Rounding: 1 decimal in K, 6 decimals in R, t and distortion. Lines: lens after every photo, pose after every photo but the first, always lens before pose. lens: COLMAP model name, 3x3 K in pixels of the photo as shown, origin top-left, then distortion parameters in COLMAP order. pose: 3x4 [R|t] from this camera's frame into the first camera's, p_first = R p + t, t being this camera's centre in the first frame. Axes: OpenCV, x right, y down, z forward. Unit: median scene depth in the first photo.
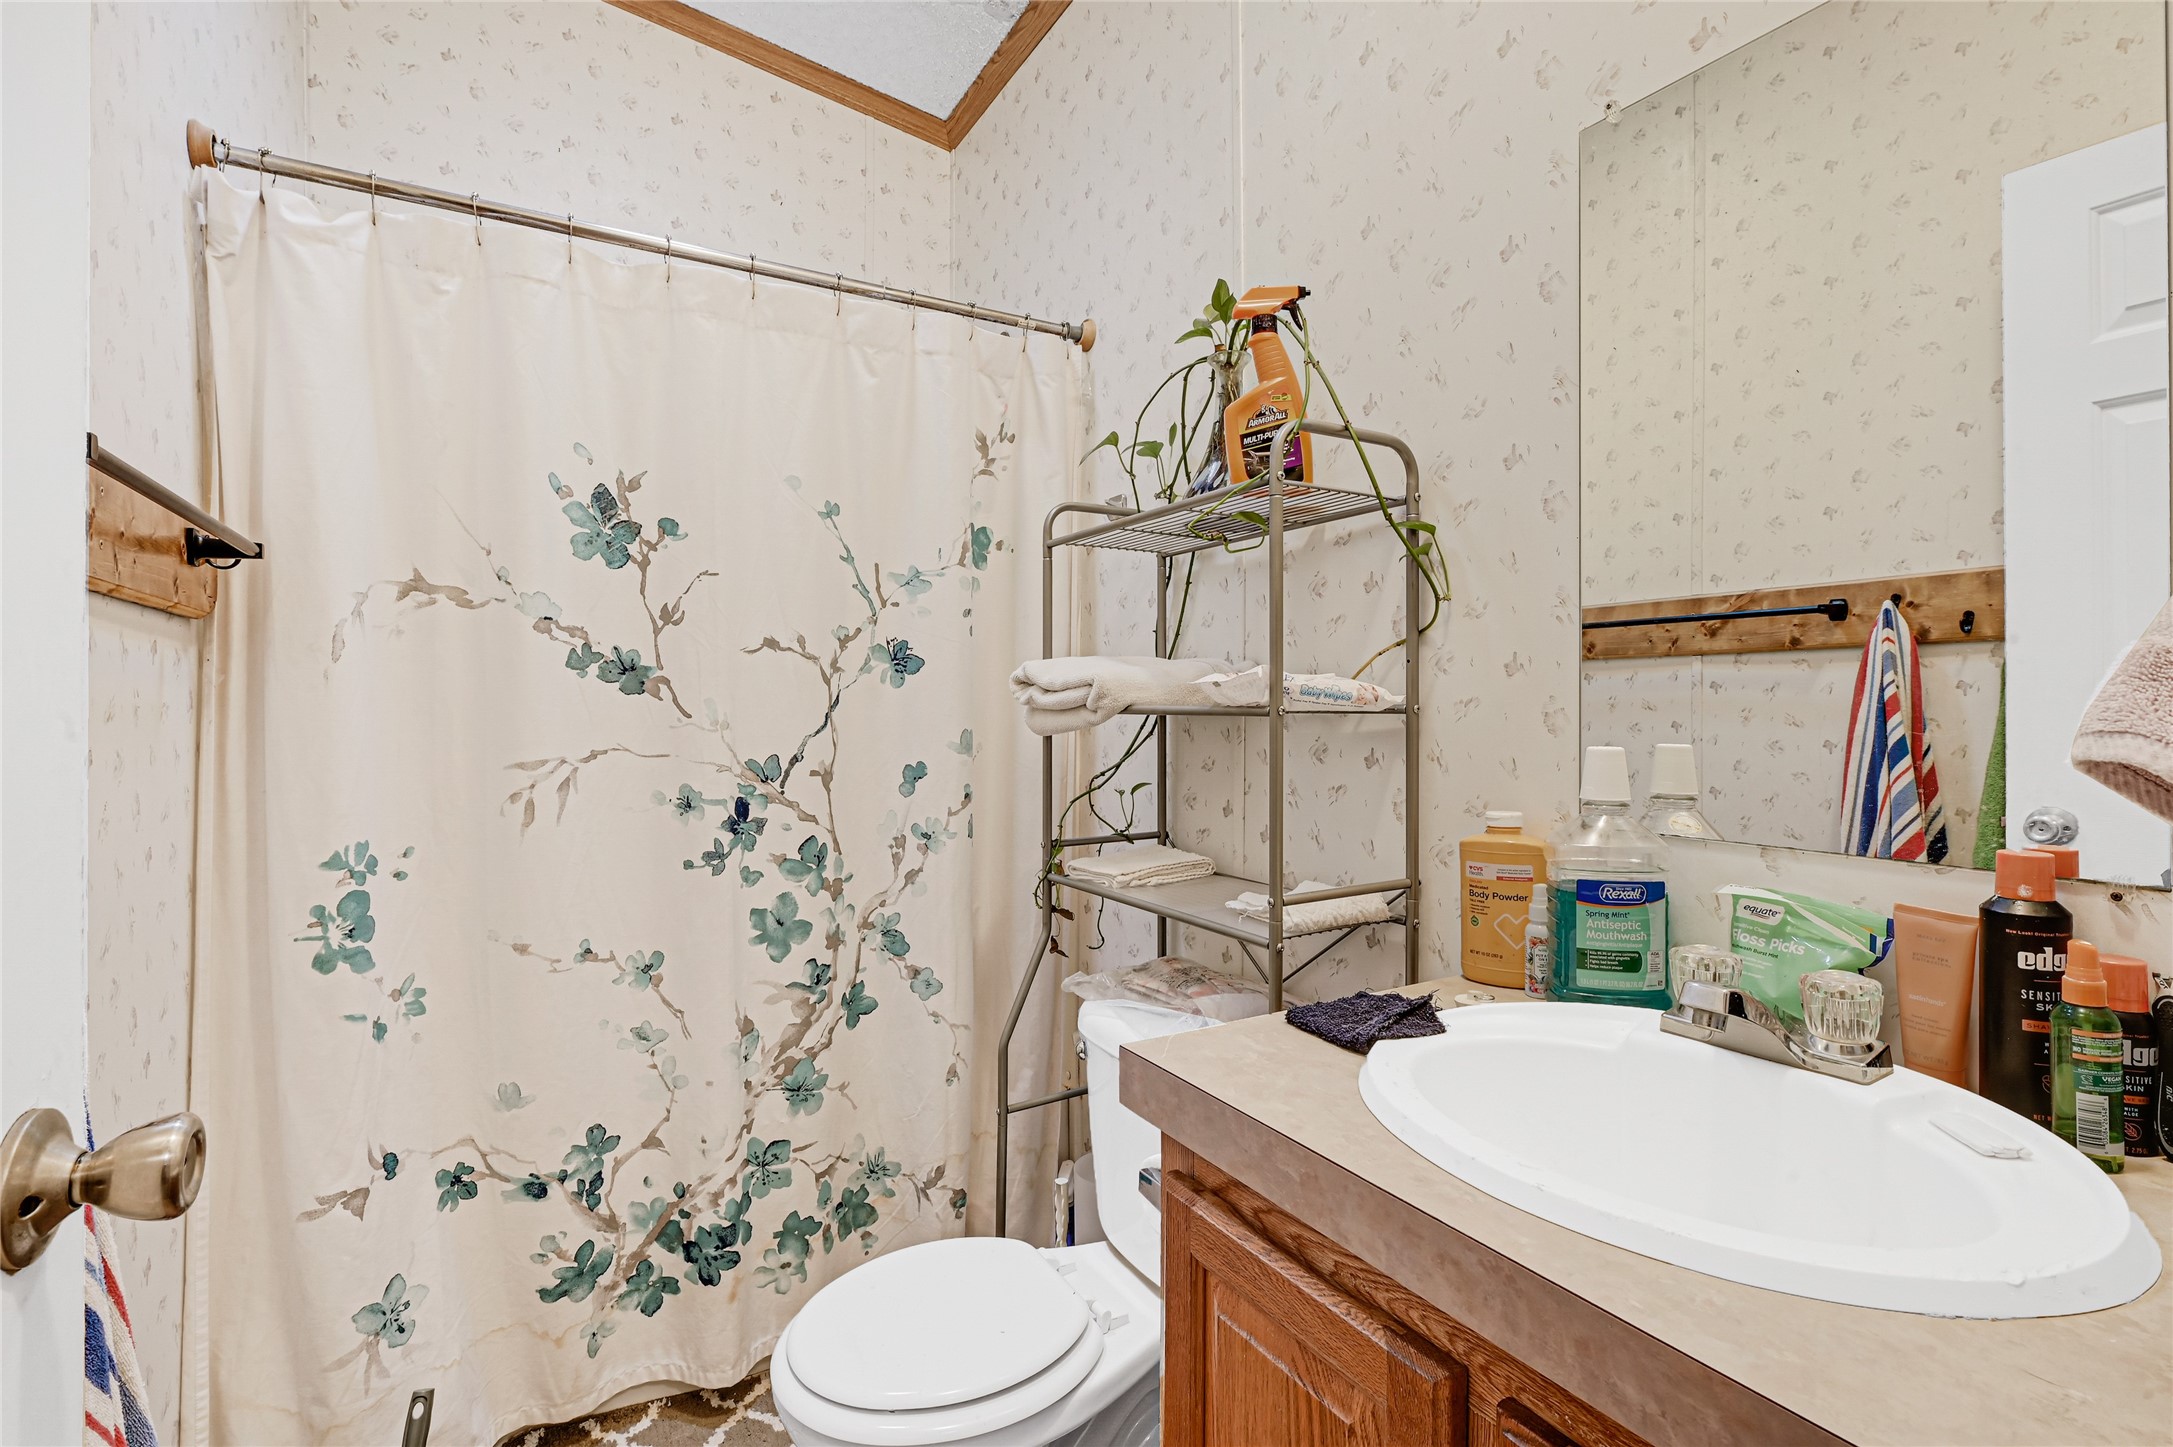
lens RADIAL K [[976.4, 0, 1083.9], [0, 976.4, 712.1], [0, 0, 1]] dist [-0.004015, -0.001101]
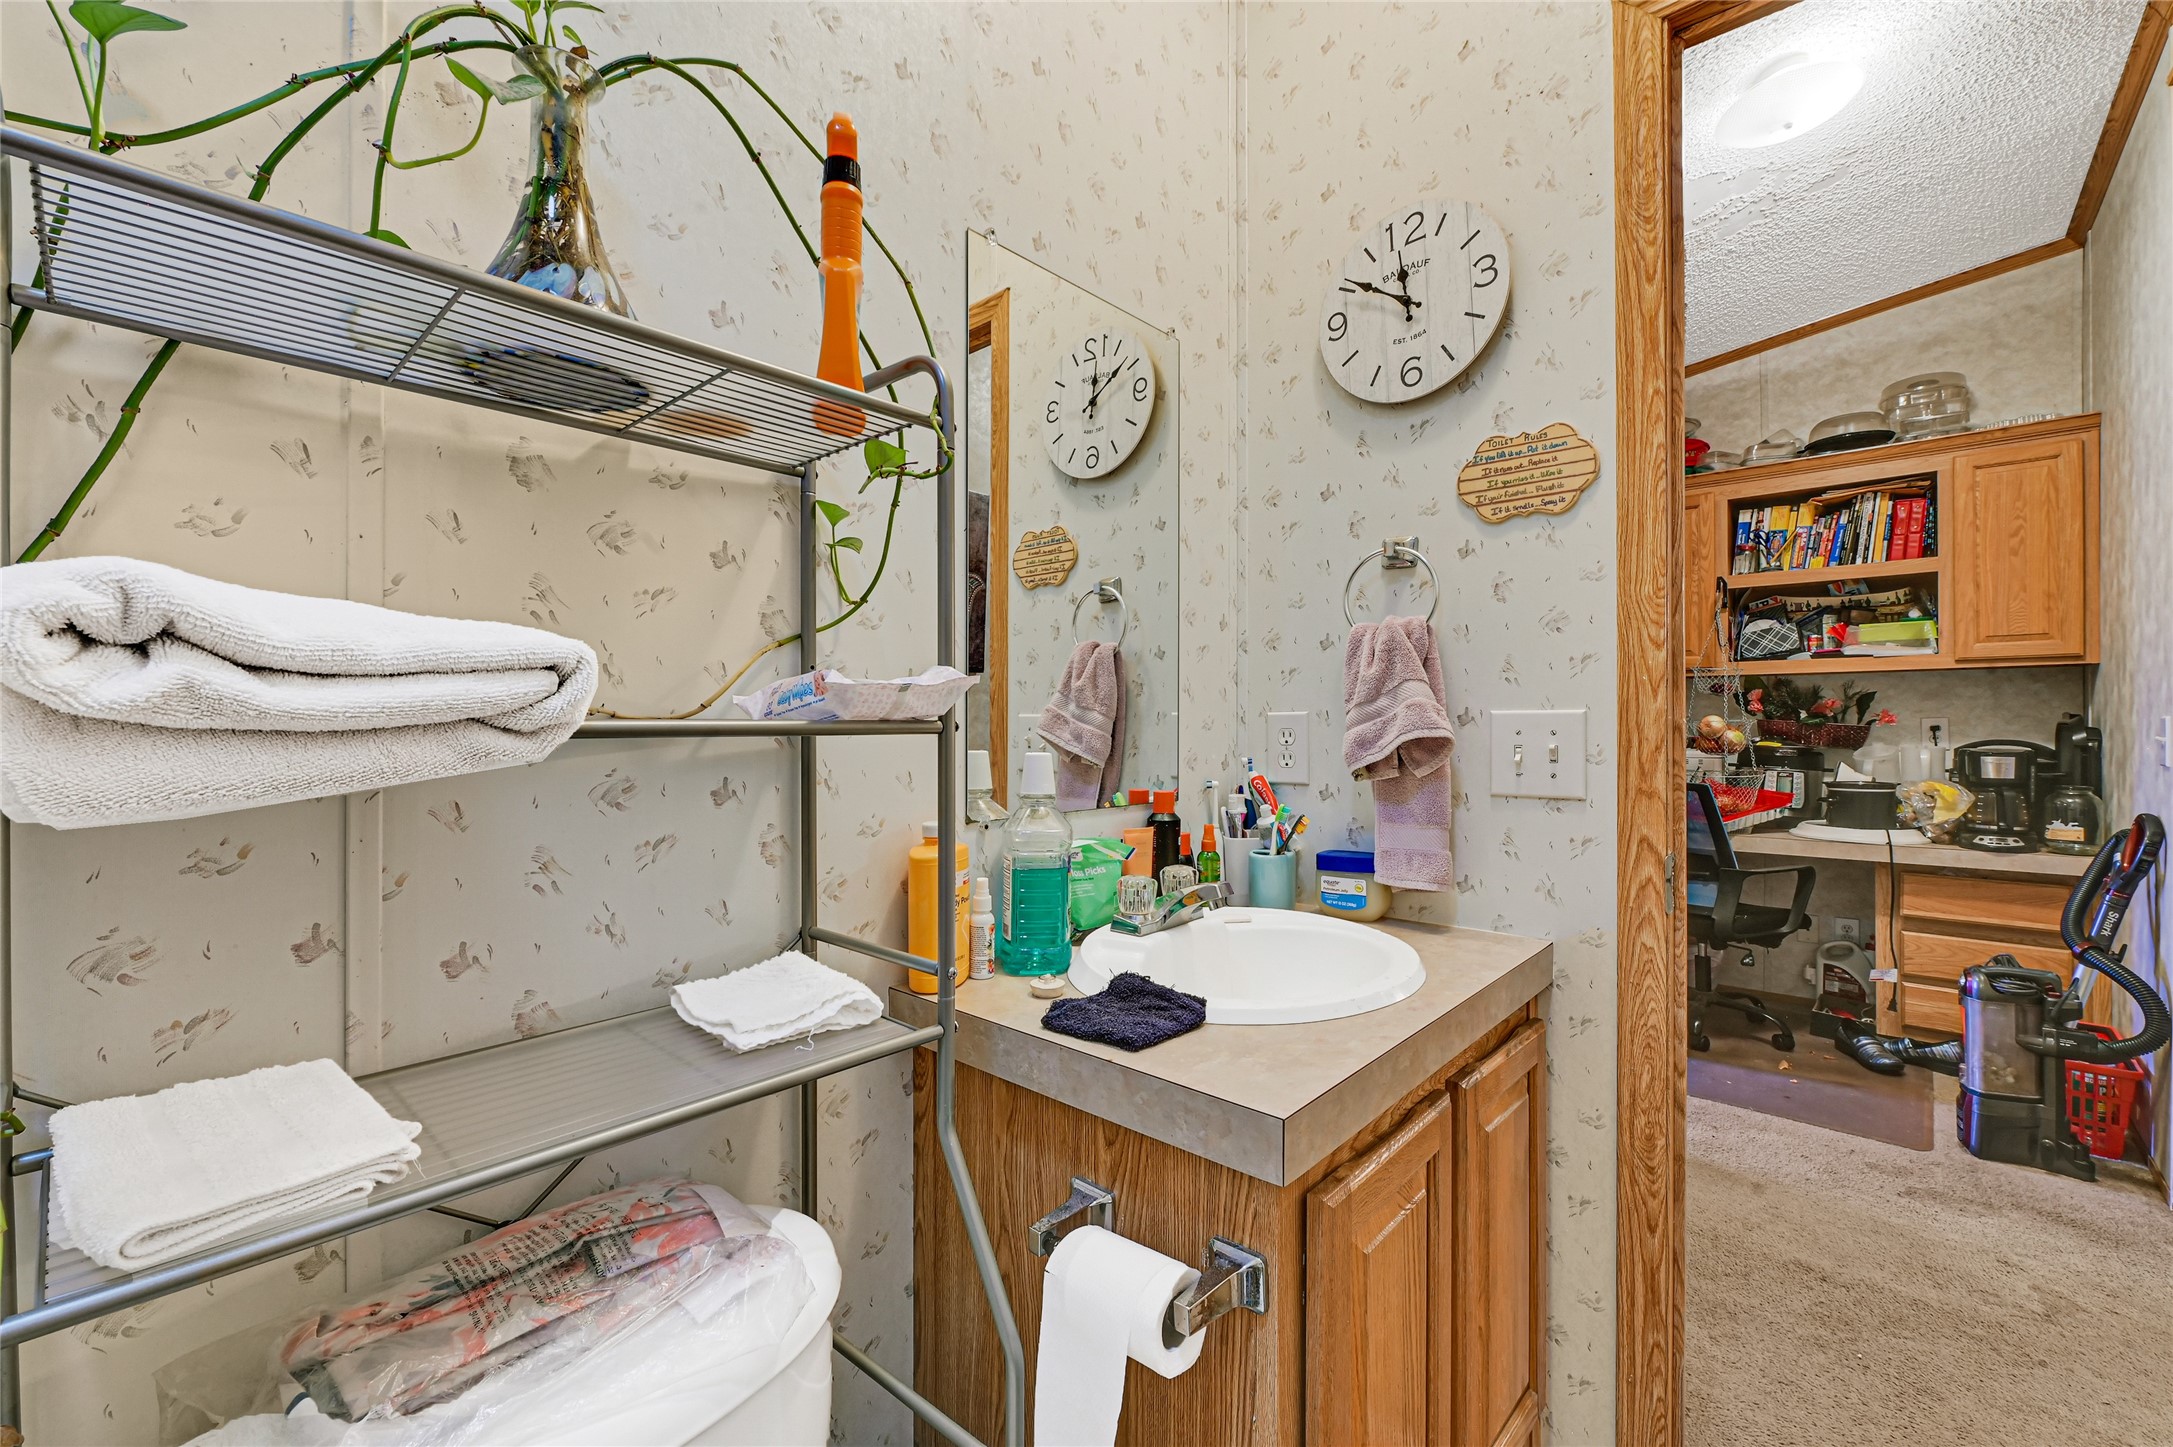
lens RADIAL K [[899.6, 0, 1102.7], [0, 899.6, 727.7], [0, 0, 1]] dist [-0.010552, -0.000208]
pose [[-0.307307, -0.002359, 0.951607, -0.446531], [0.007479, 0.999960, 0.004894, -0.002689], [-0.951581, 0.008621, -0.307278, 0.939180]]
